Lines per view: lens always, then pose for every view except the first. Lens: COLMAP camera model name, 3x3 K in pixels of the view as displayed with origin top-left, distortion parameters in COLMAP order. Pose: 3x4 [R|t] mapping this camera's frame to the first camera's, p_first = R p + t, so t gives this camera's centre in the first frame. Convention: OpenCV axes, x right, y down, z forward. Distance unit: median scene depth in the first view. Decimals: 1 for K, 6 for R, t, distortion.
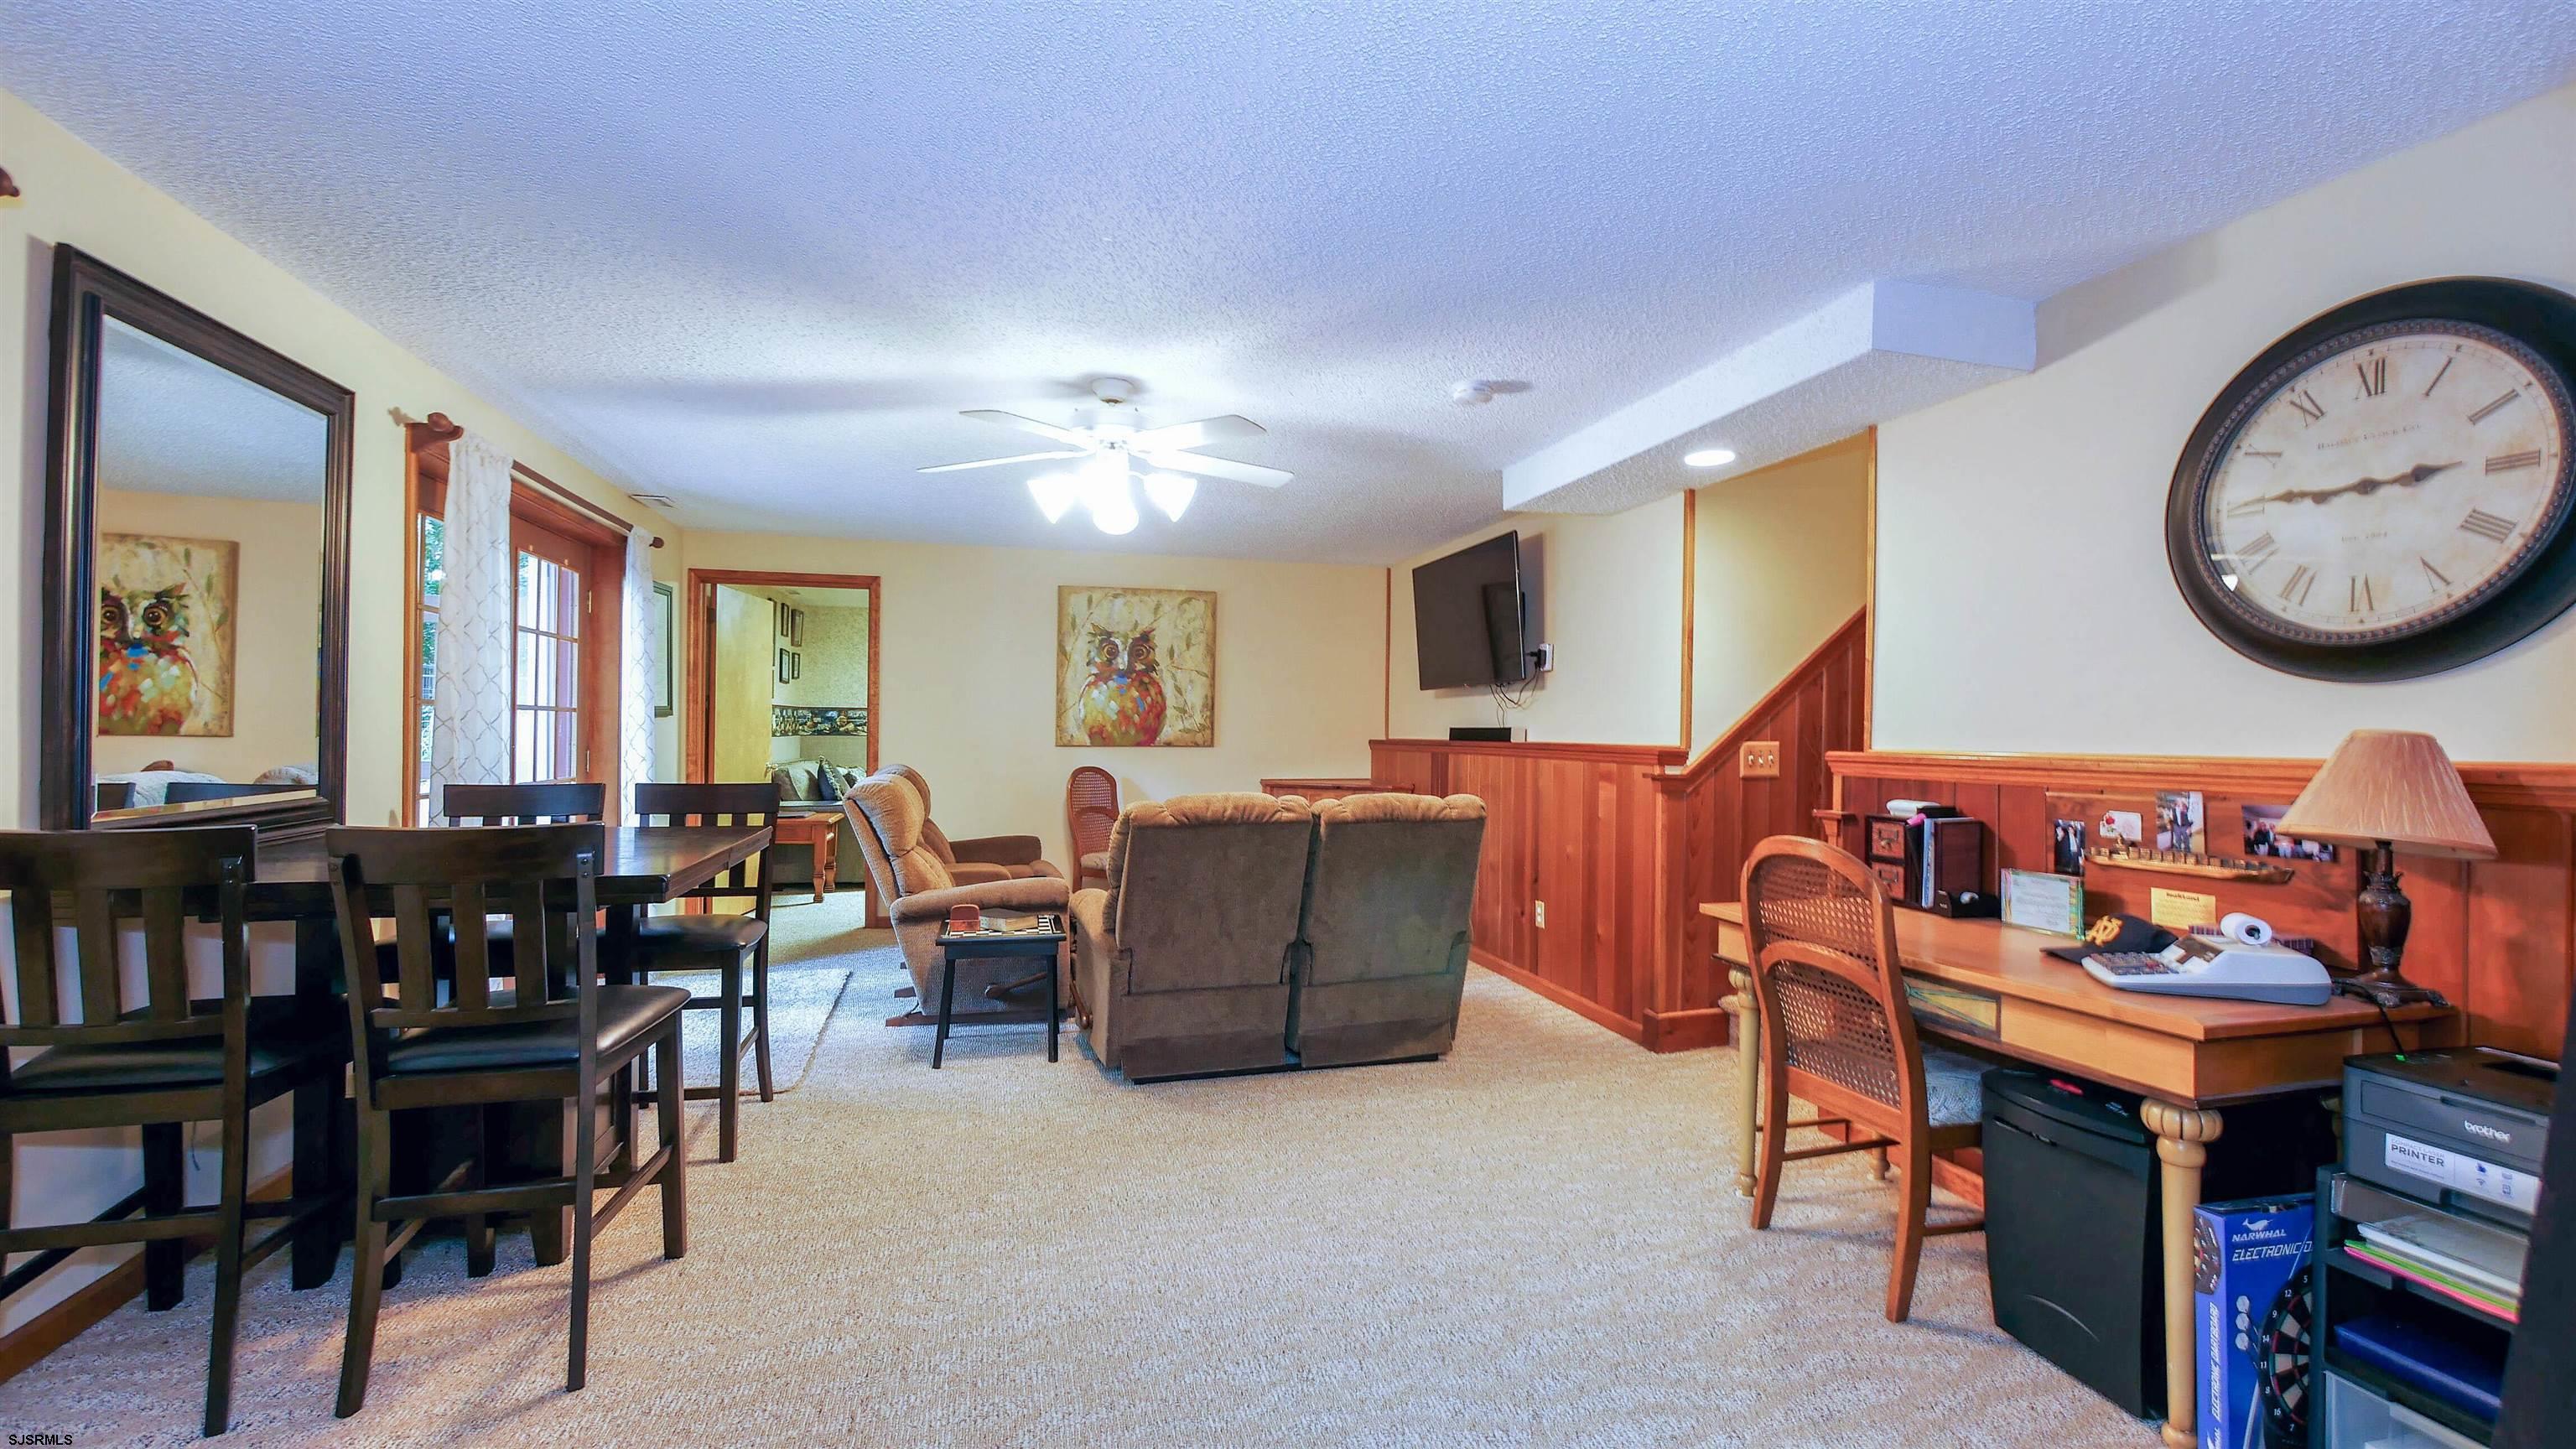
lens RADIAL K [[1056.7, 0, 1284.0], [0, 1056.7, 731.5], [0, 0, 1]] dist [-0.003532, 0.000202]
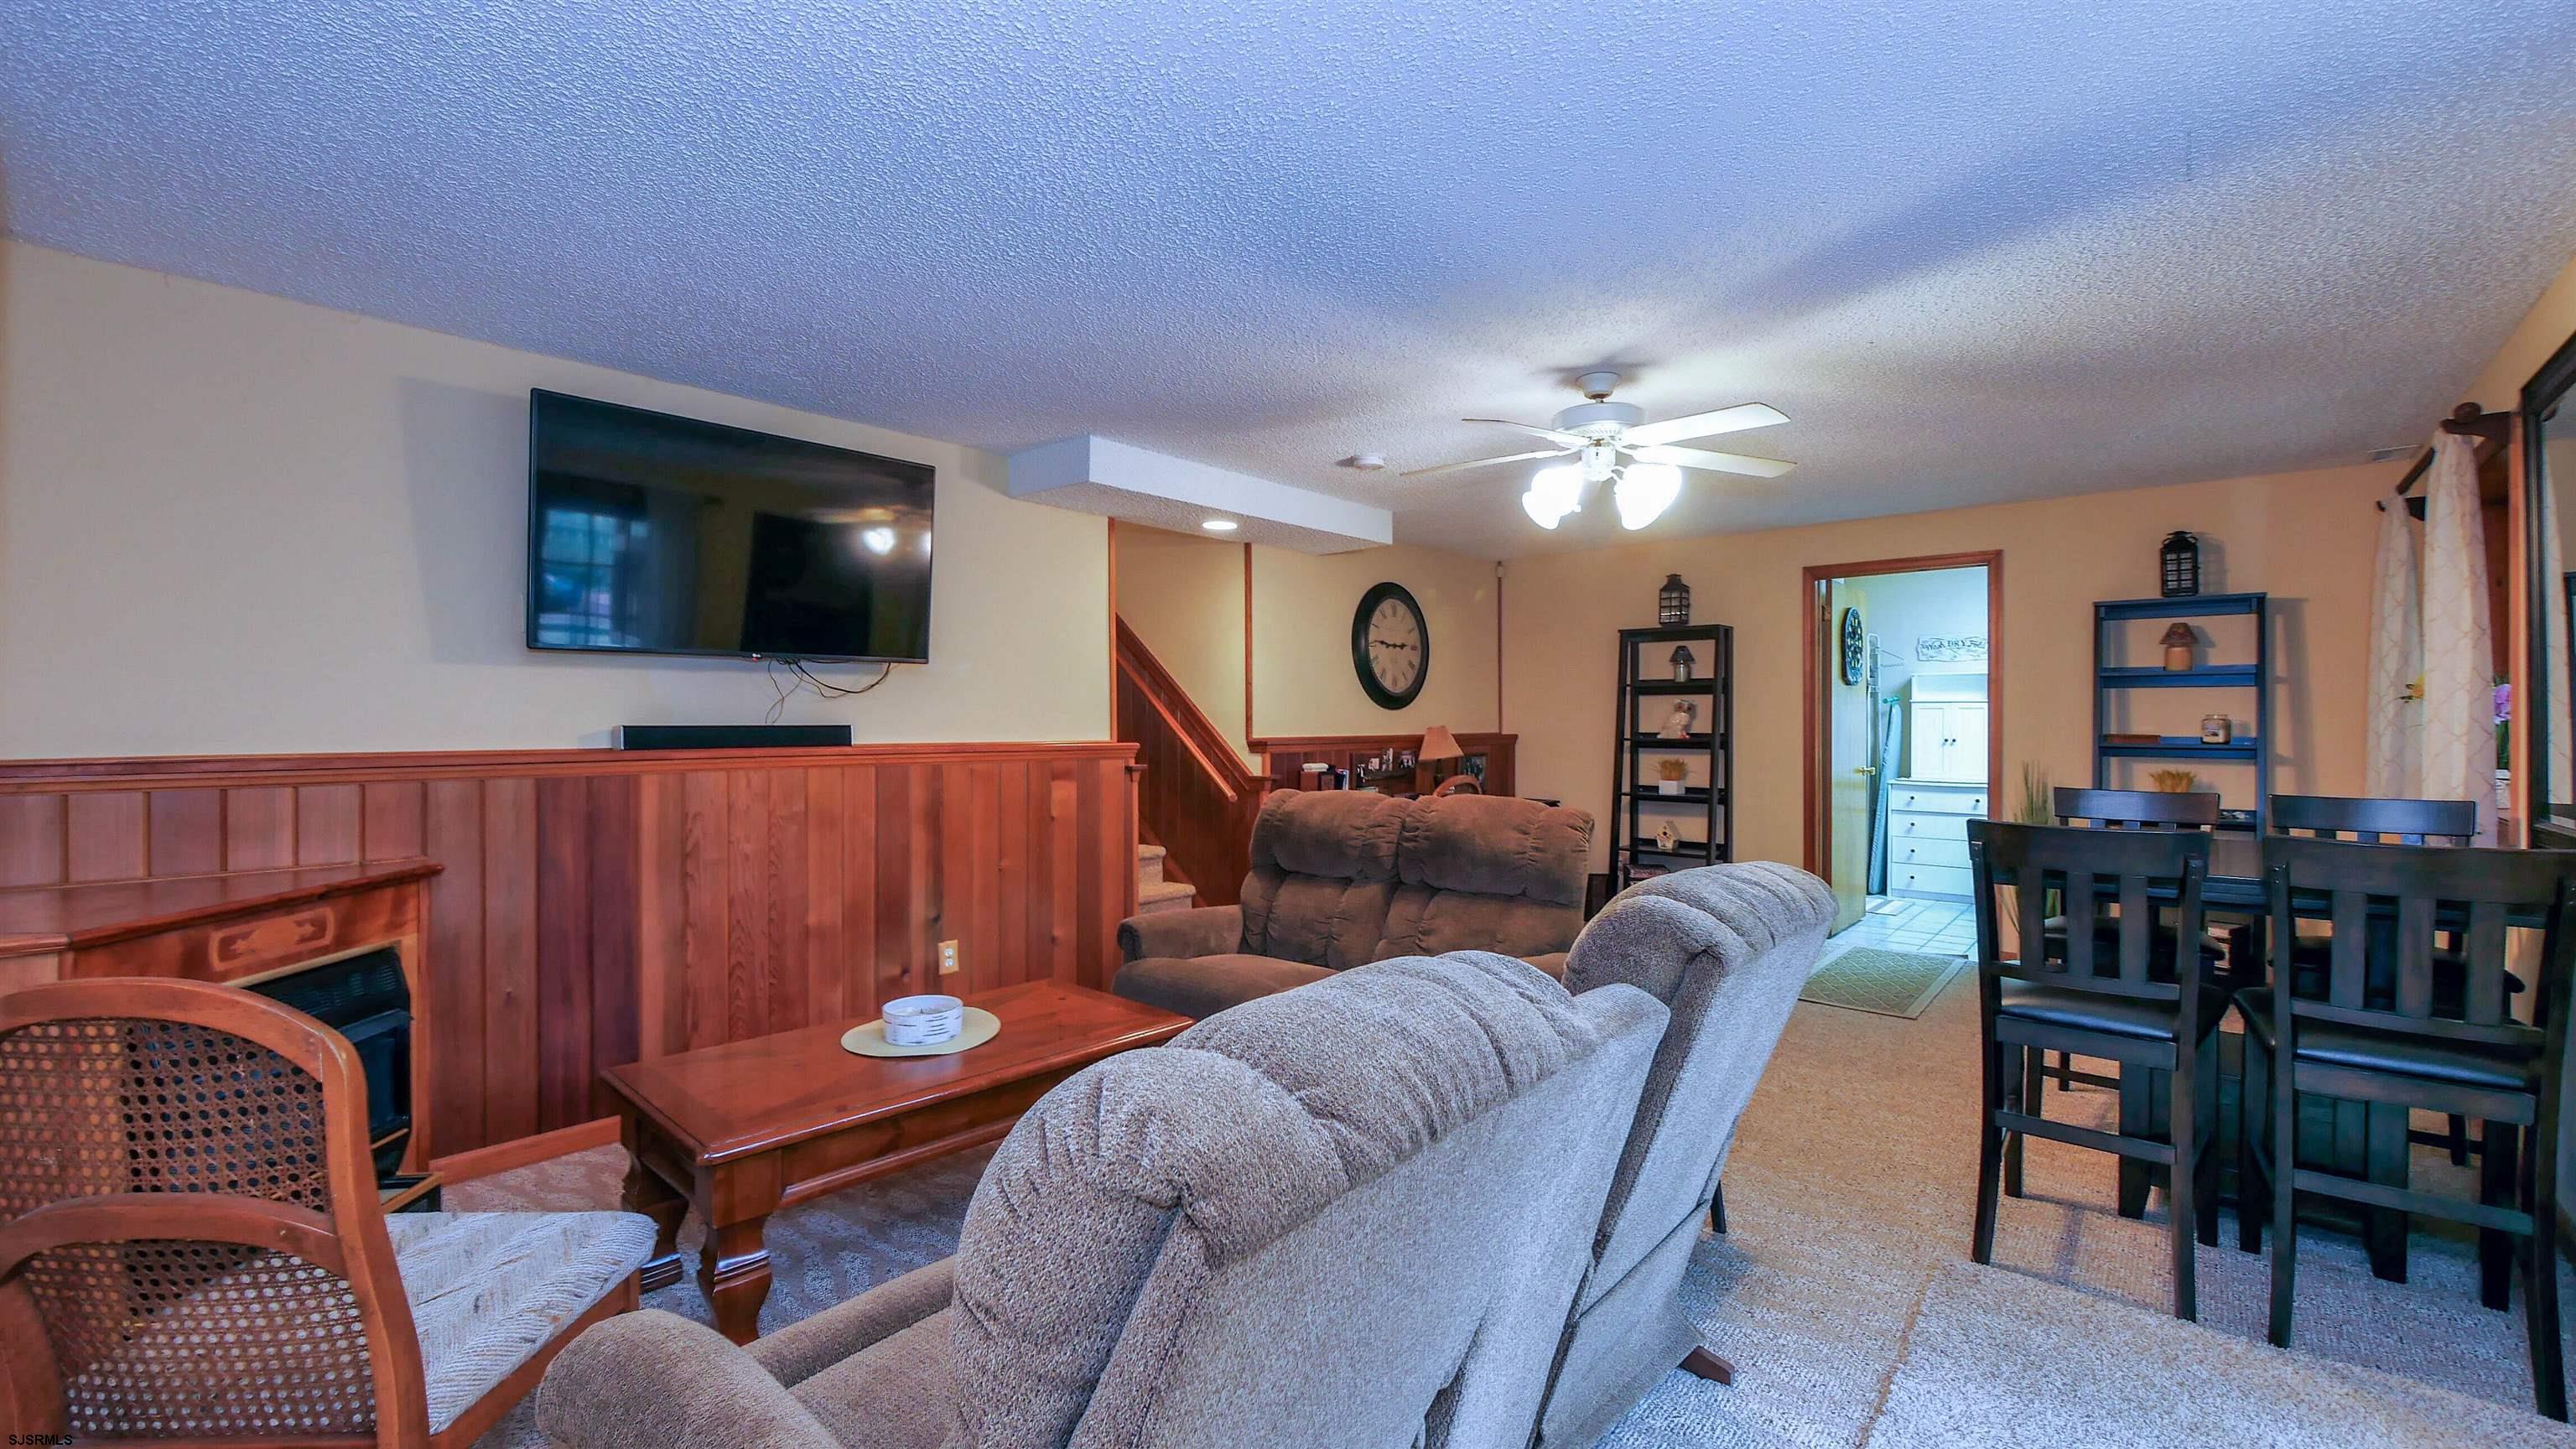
lens RADIAL K [[1056.7, 0, 1266.5], [0, 1056.7, 717.3], [0, 0, 1]] dist [-0.003532, 0.000202]
pose [[-0.546924, -0.009227, 0.837131, -0.419180], [-0.007648, 0.999953, 0.006025, -0.011881], [-0.837147, -0.003107, -0.546969, 0.919463]]
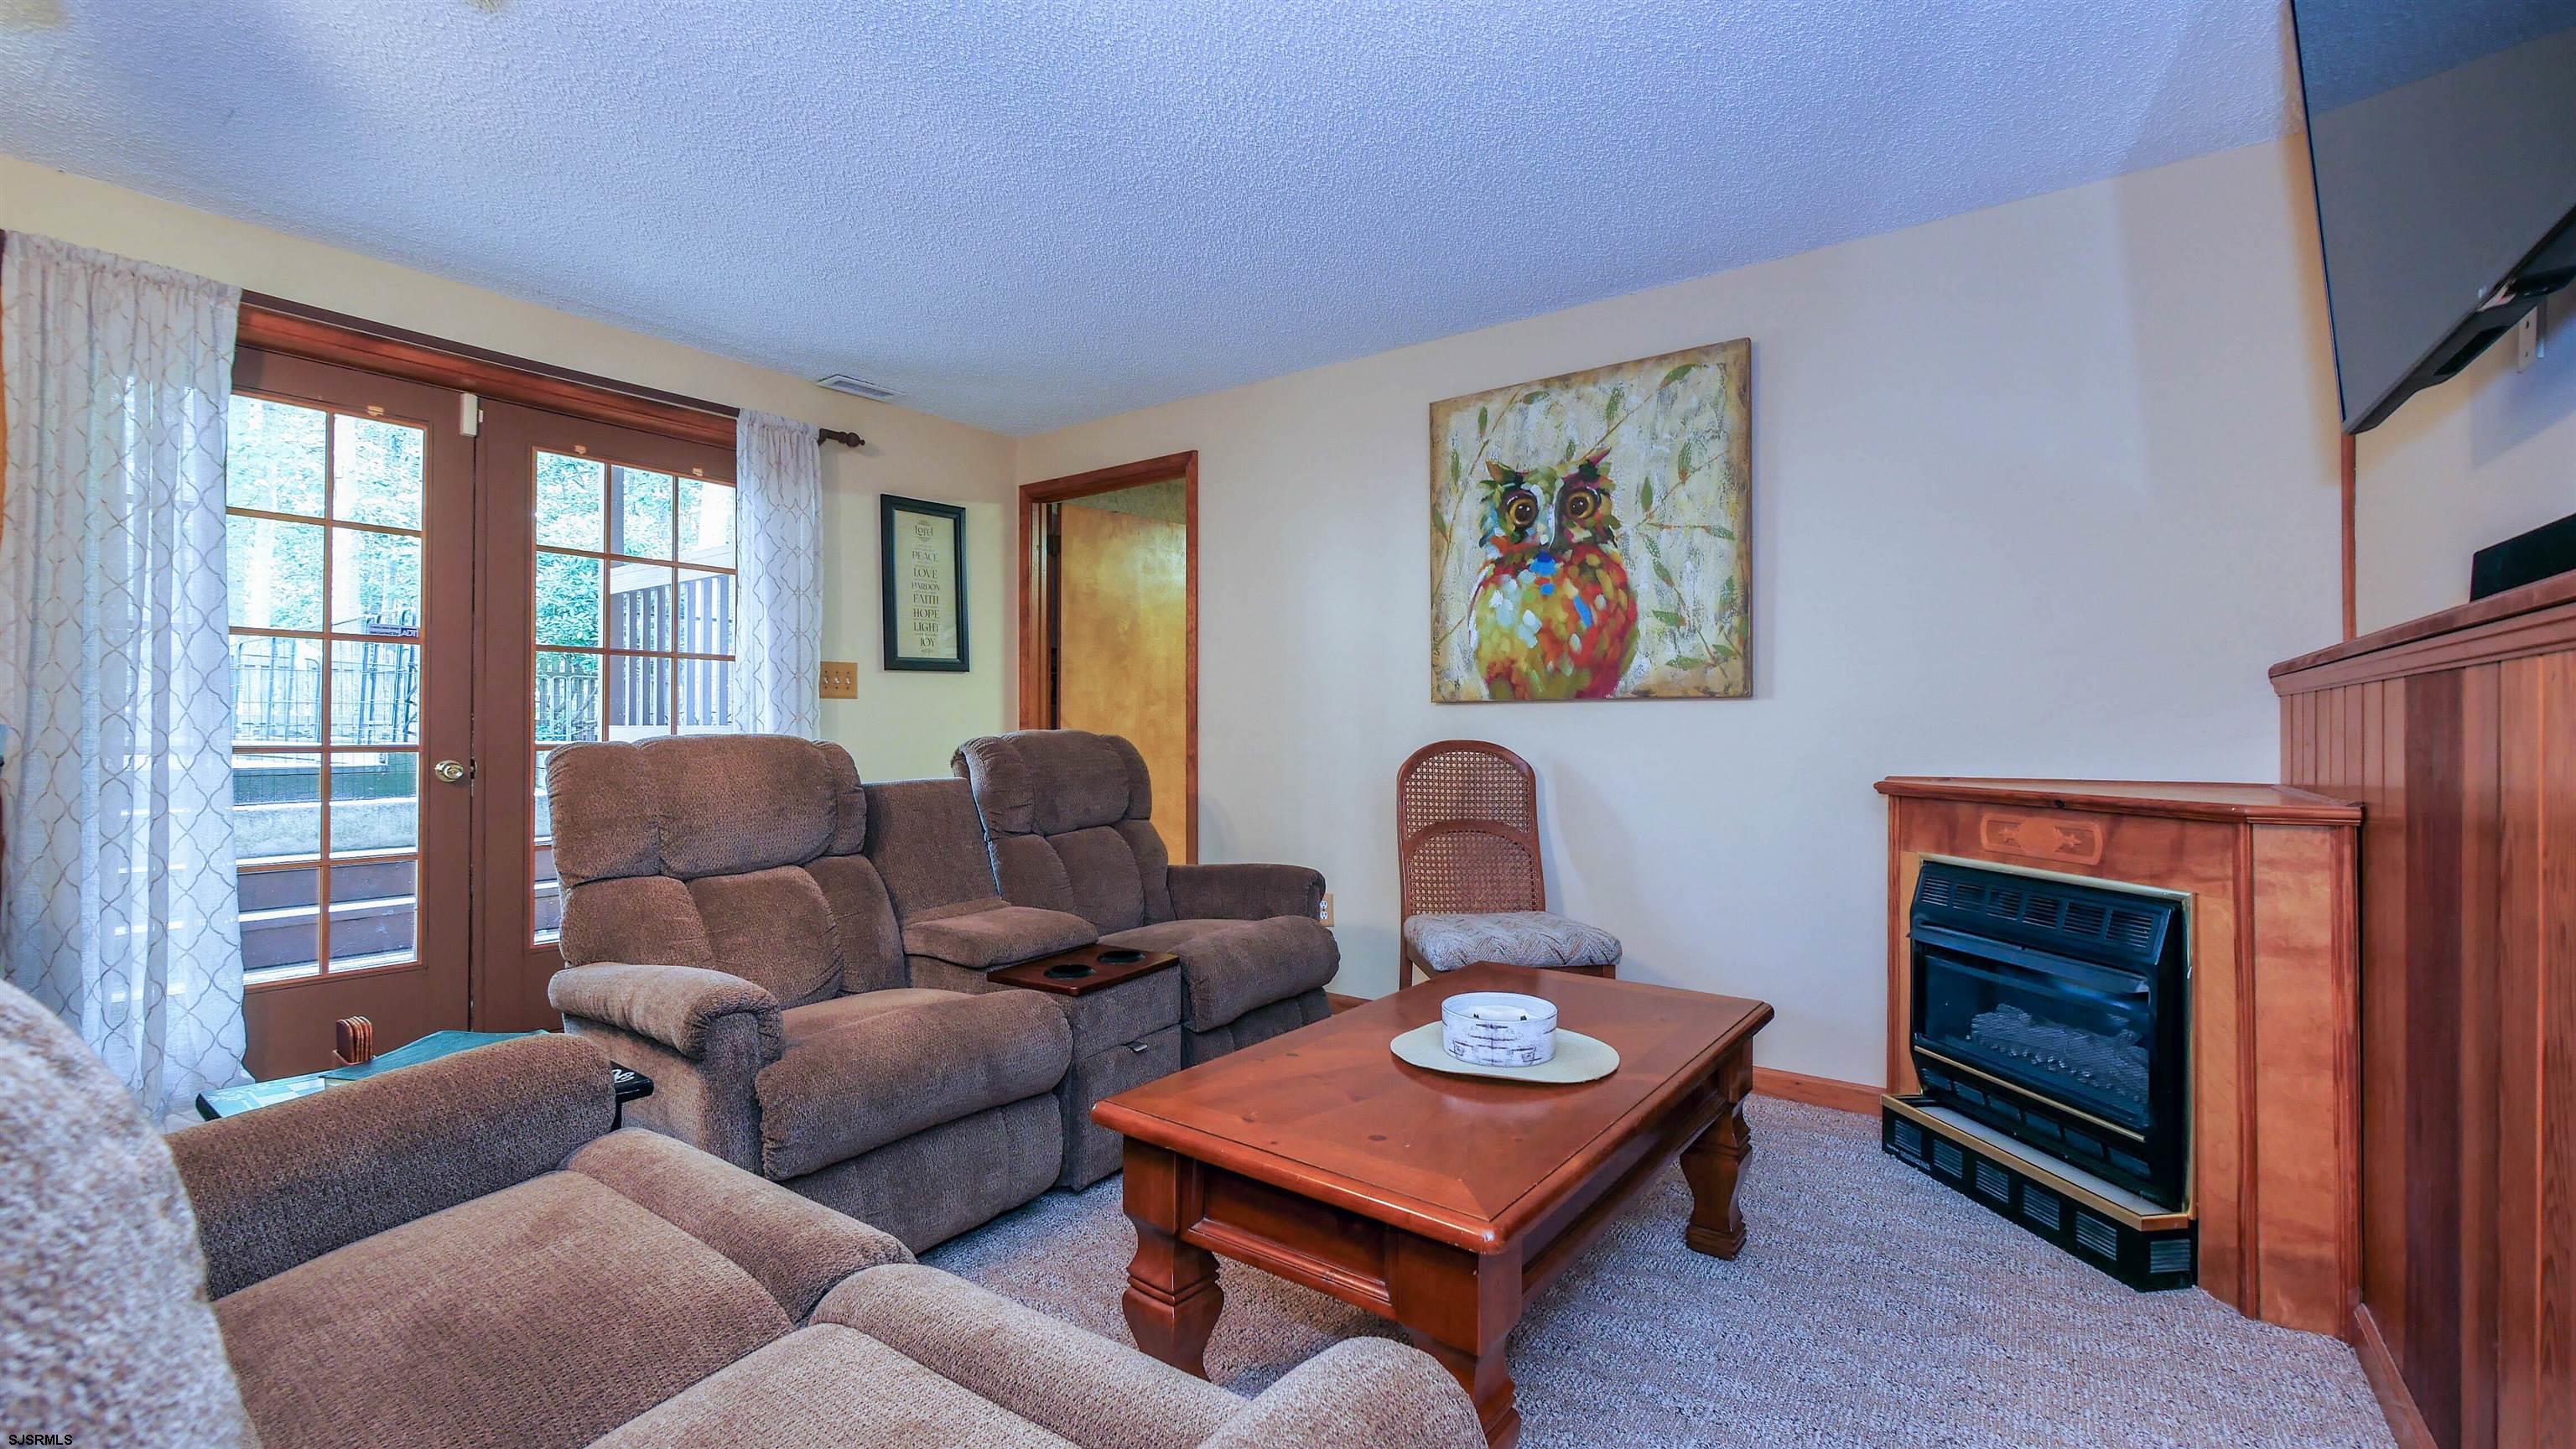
lens RADIAL K [[1056.7, 0, 1281.0], [0, 1056.7, 718.7], [0, 0, 1]] dist [-0.003532, 0.000202]
pose [[0.629611, -0.016501, -0.776735, 0.150765], [0.007742, 0.999858, -0.014965, 0.028727], [0.776872, 0.003409, 0.629649, 0.596400]]
